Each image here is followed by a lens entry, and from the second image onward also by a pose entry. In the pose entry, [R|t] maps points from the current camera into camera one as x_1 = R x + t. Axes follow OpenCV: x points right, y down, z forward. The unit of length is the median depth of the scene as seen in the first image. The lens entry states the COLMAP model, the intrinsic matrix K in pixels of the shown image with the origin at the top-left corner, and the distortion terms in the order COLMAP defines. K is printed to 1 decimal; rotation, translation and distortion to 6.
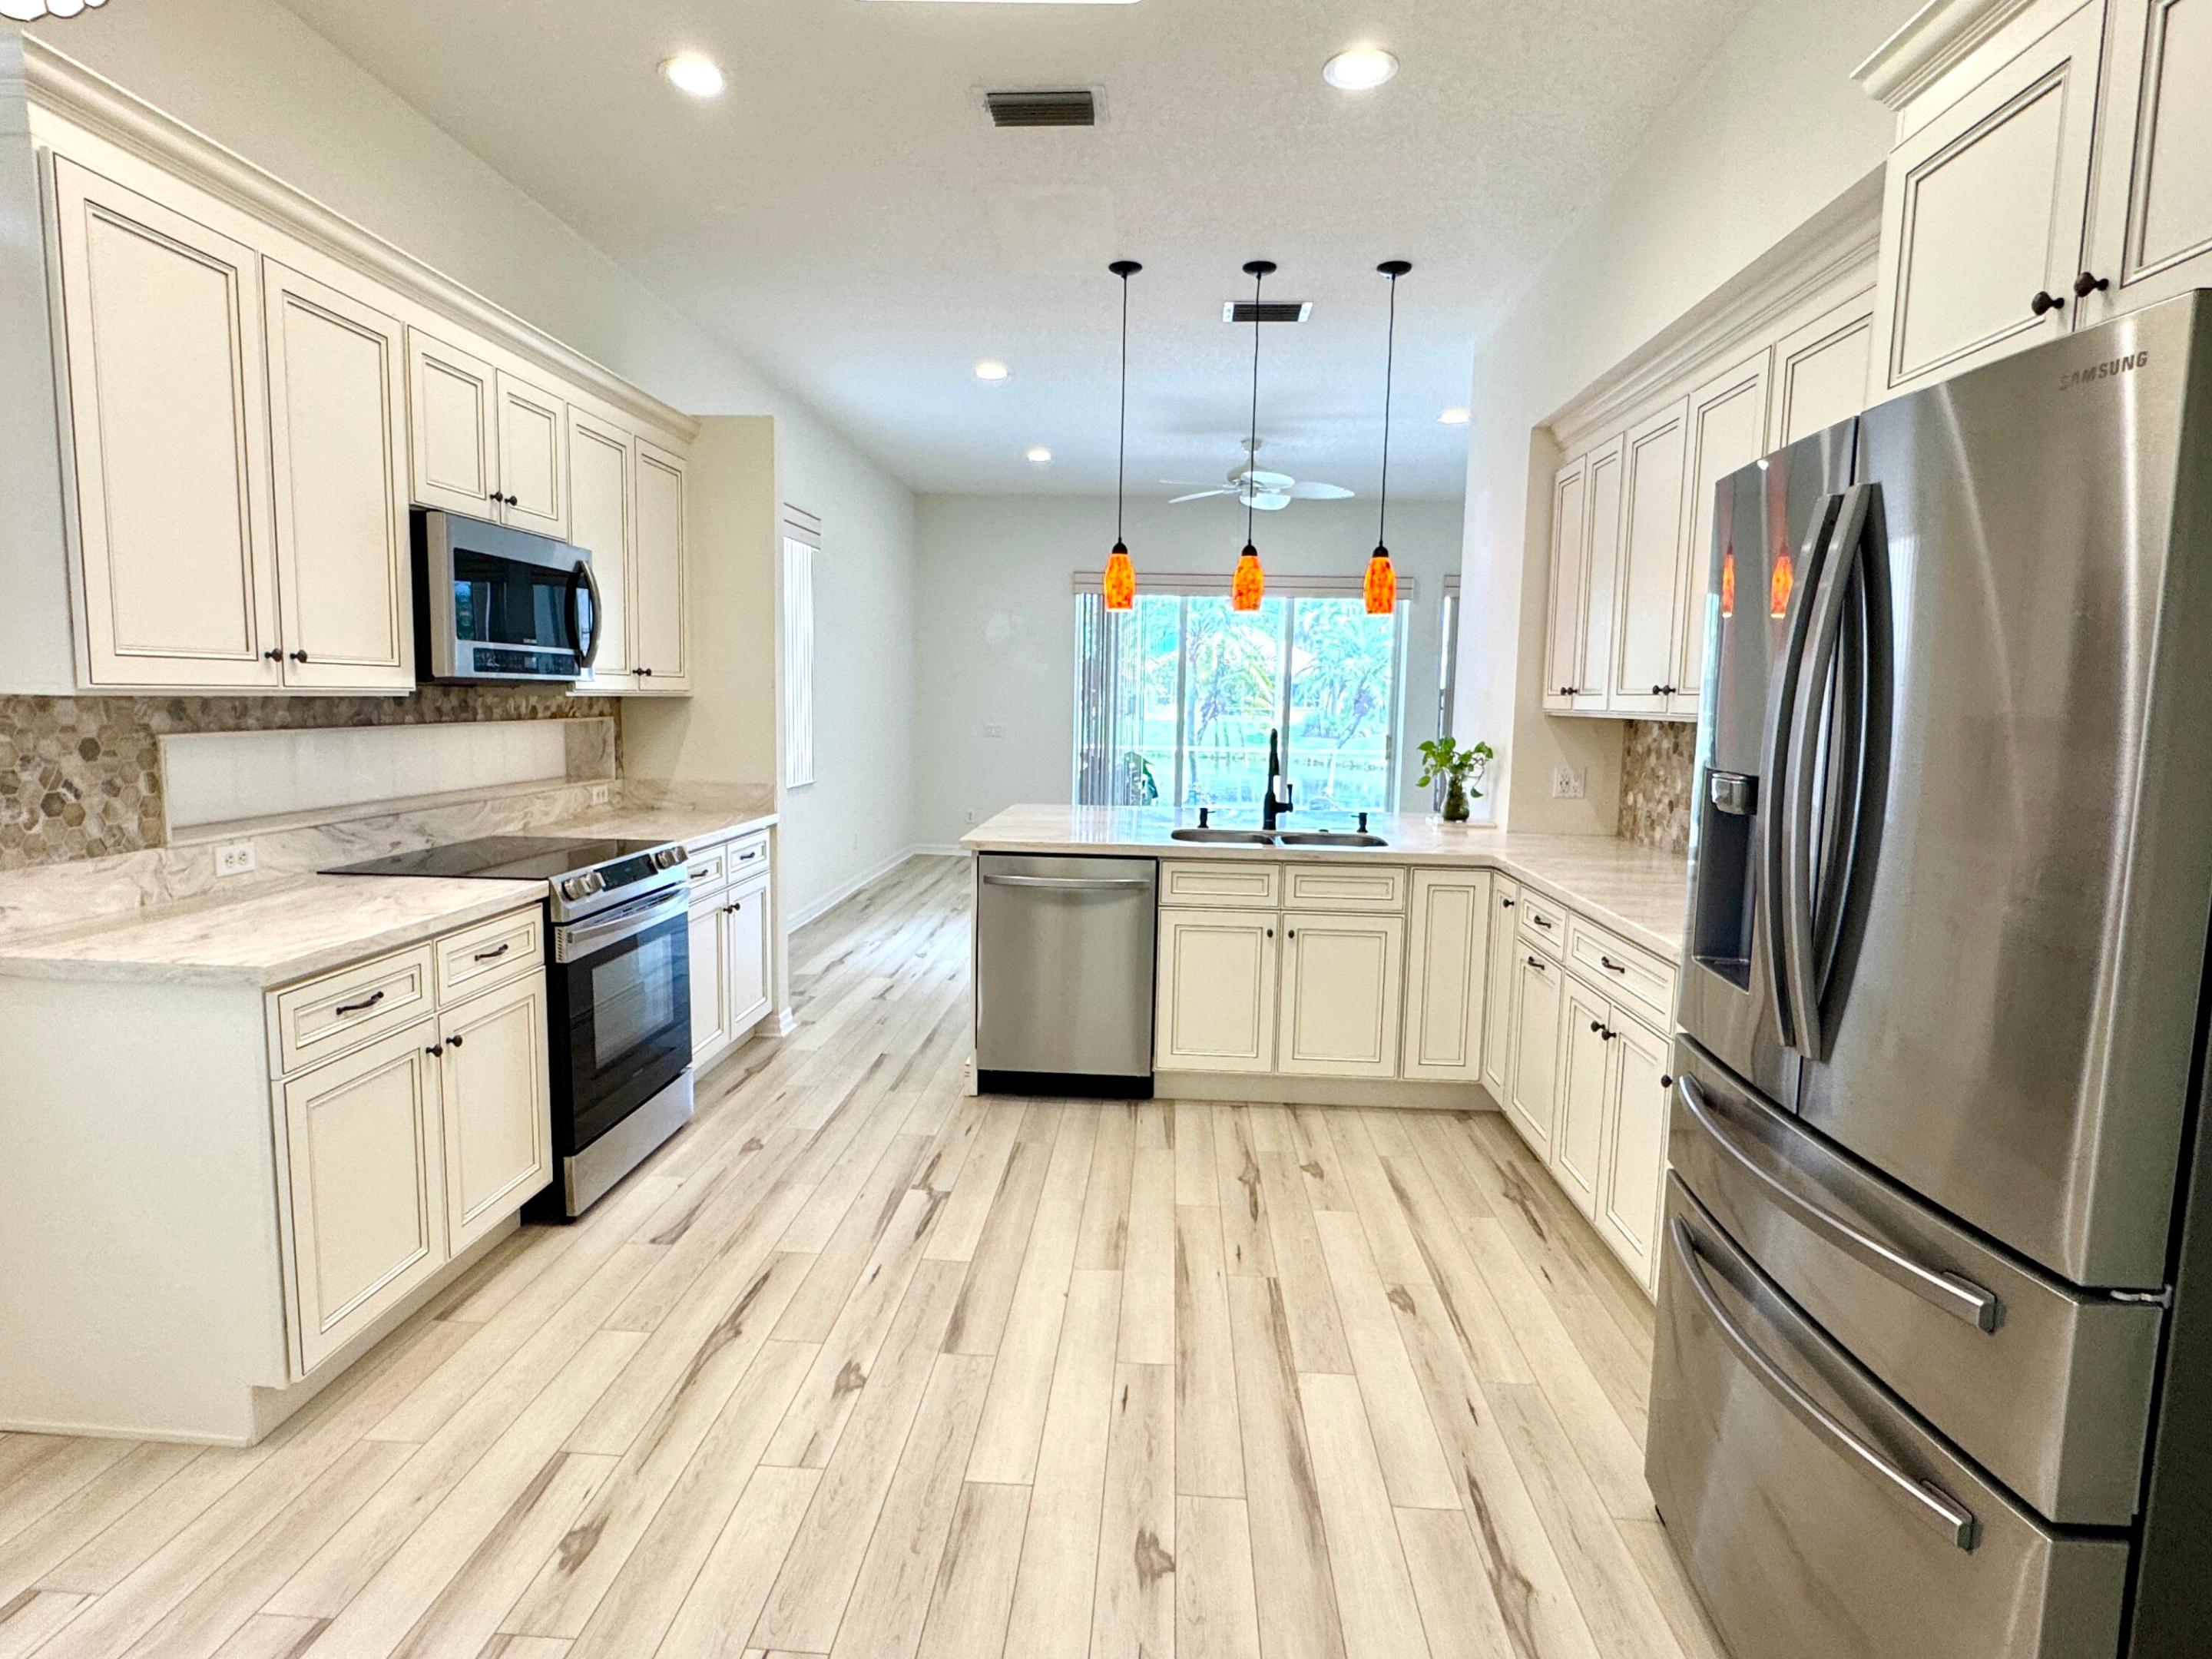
lens RADIAL K [[1184.1, 0, 1106.0], [0, 1184.1, 829.5], [0, 0, 1]] dist [-0.003411, 0.001494]
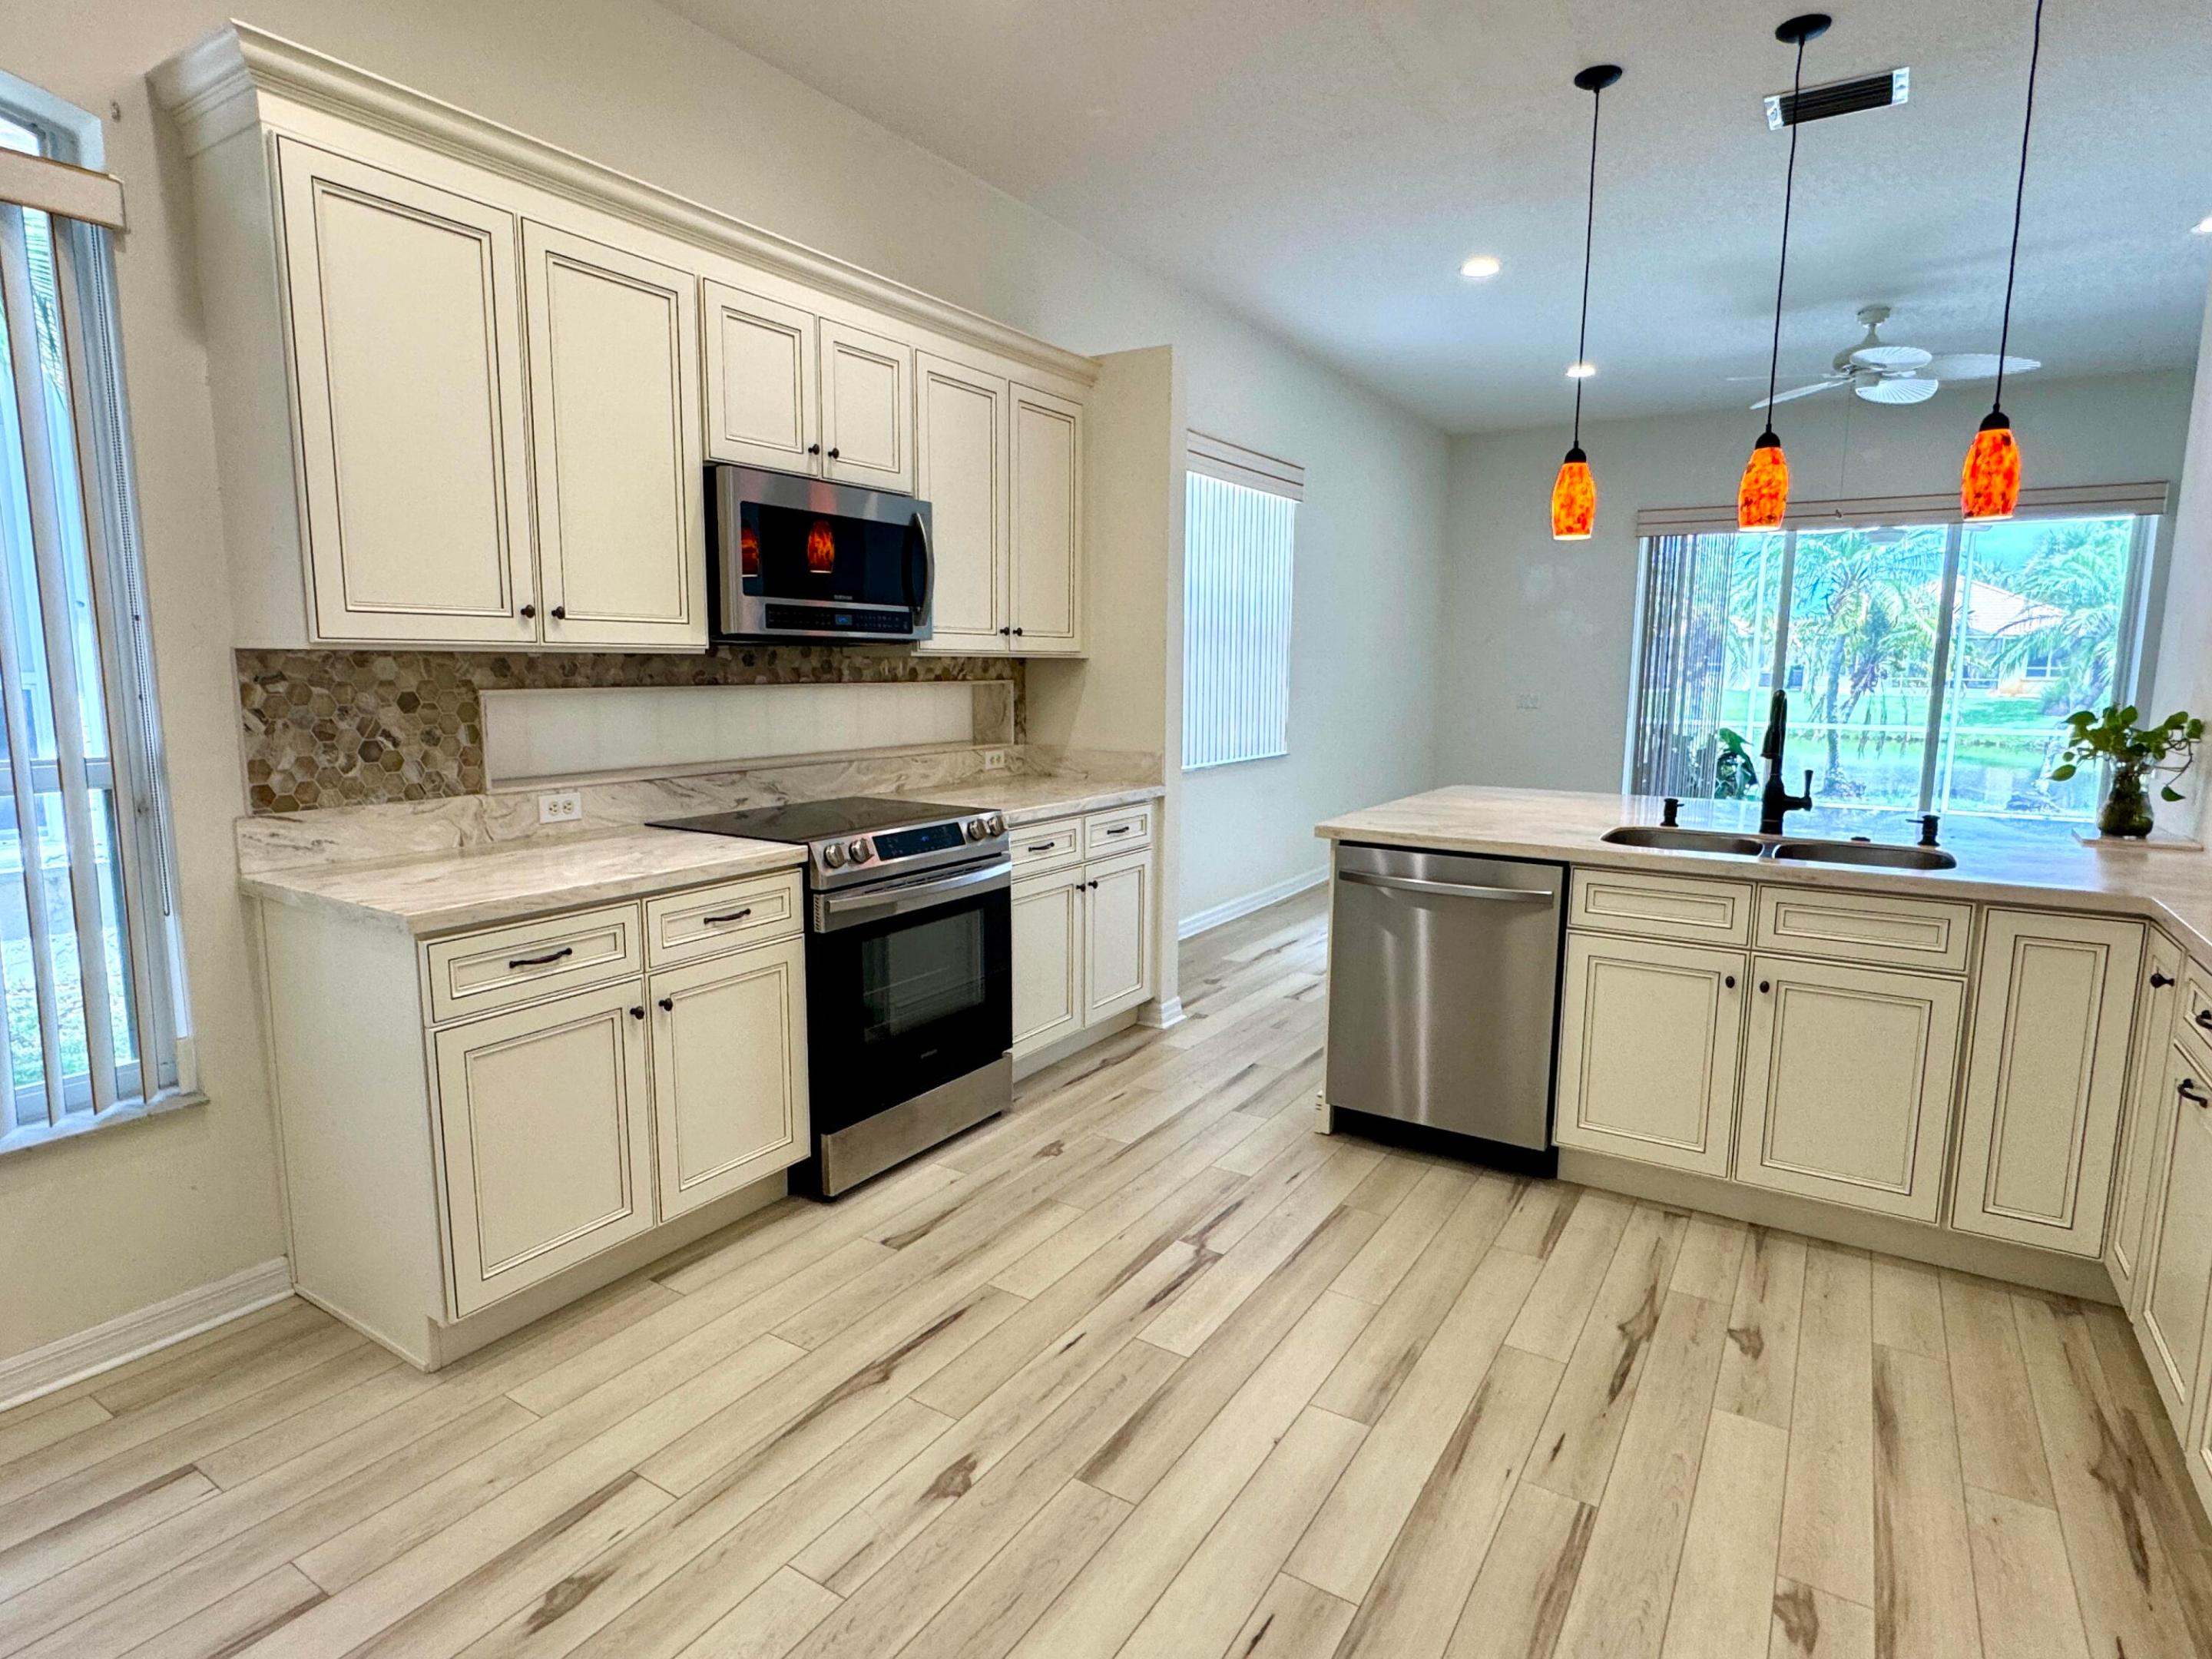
lens RADIAL K [[1184.1, 0, 1106.0], [0, 1184.1, 829.5], [0, 0, 1]] dist [-0.003411, 0.001494]
pose [[0.872557, 0.054894, -0.485419, 0.171292], [-0.044699, 0.998470, 0.032565, -0.009713], [0.486464, -0.006717, 0.873675, 0.238543]]
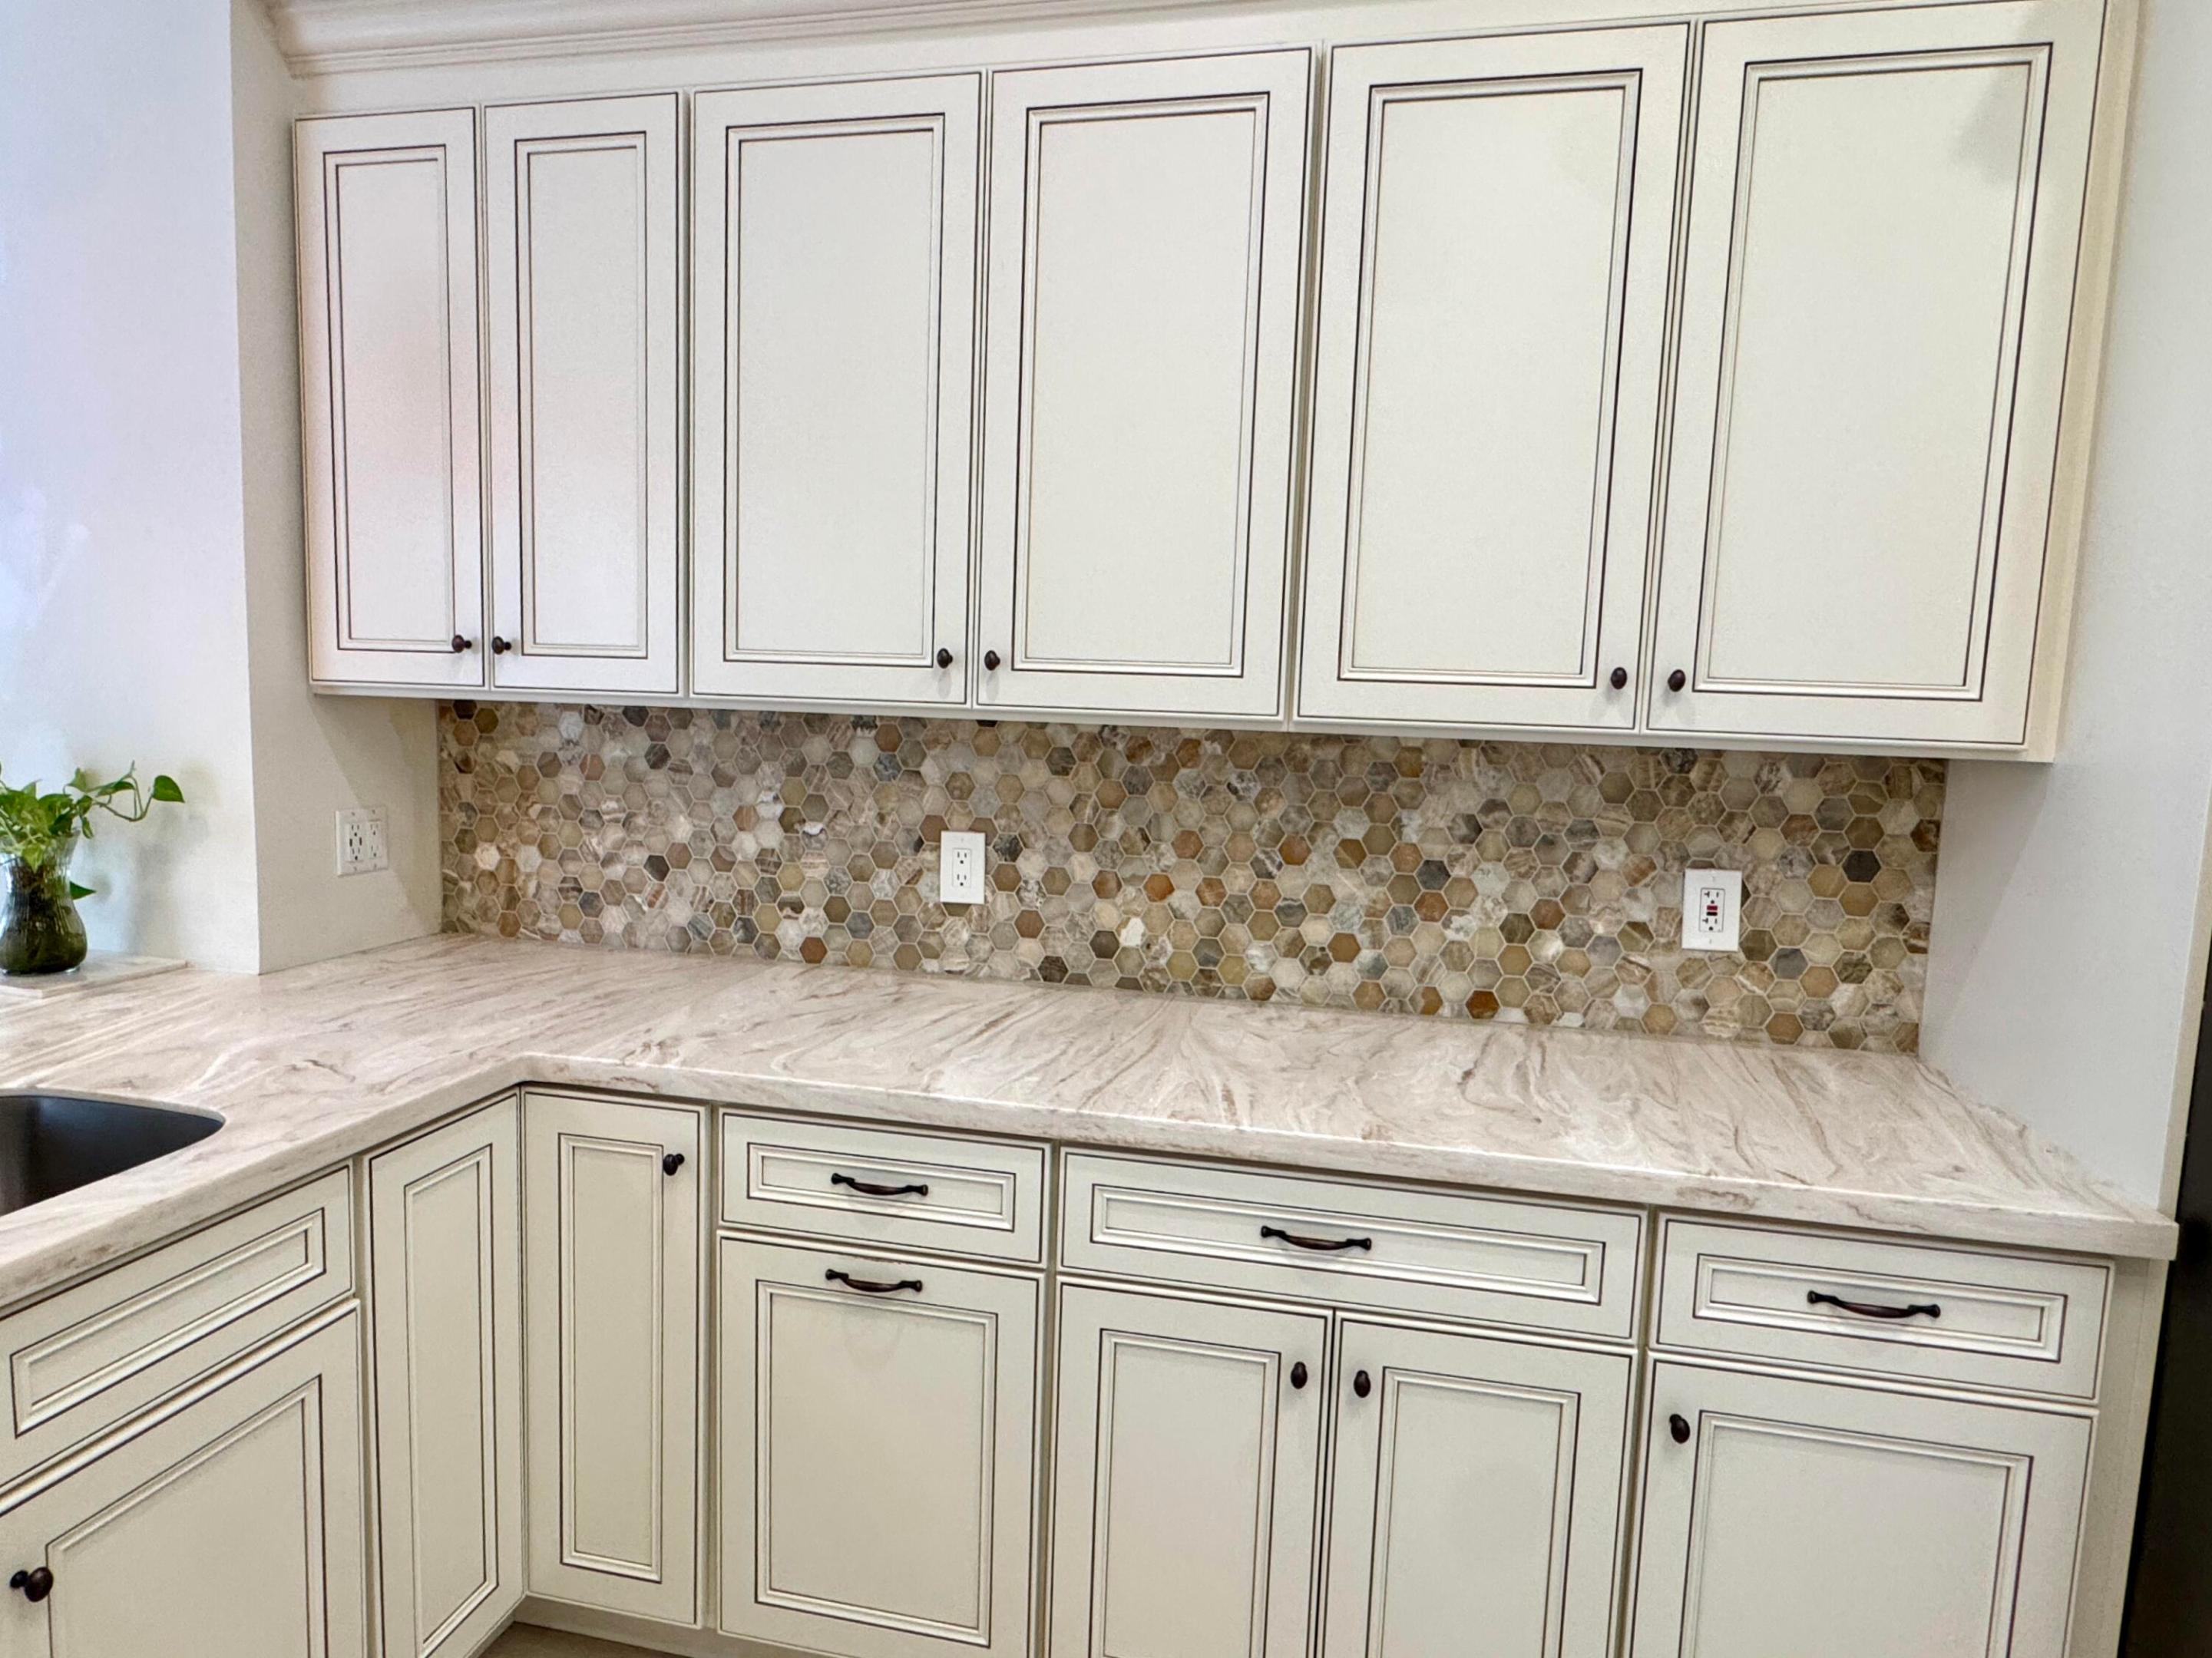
lens RADIAL K [[1249.3, 0, 1106.0], [0, 1249.3, 829.0], [0, 0, 1]] dist [-0.002146, 0.000039]
pose [[0.150375, -0.114361, 0.981992, -0.056991], [0.077401, 0.991600, 0.103628, -0.093315], [-0.985594, 0.060424, 0.157963, 0.828005]]
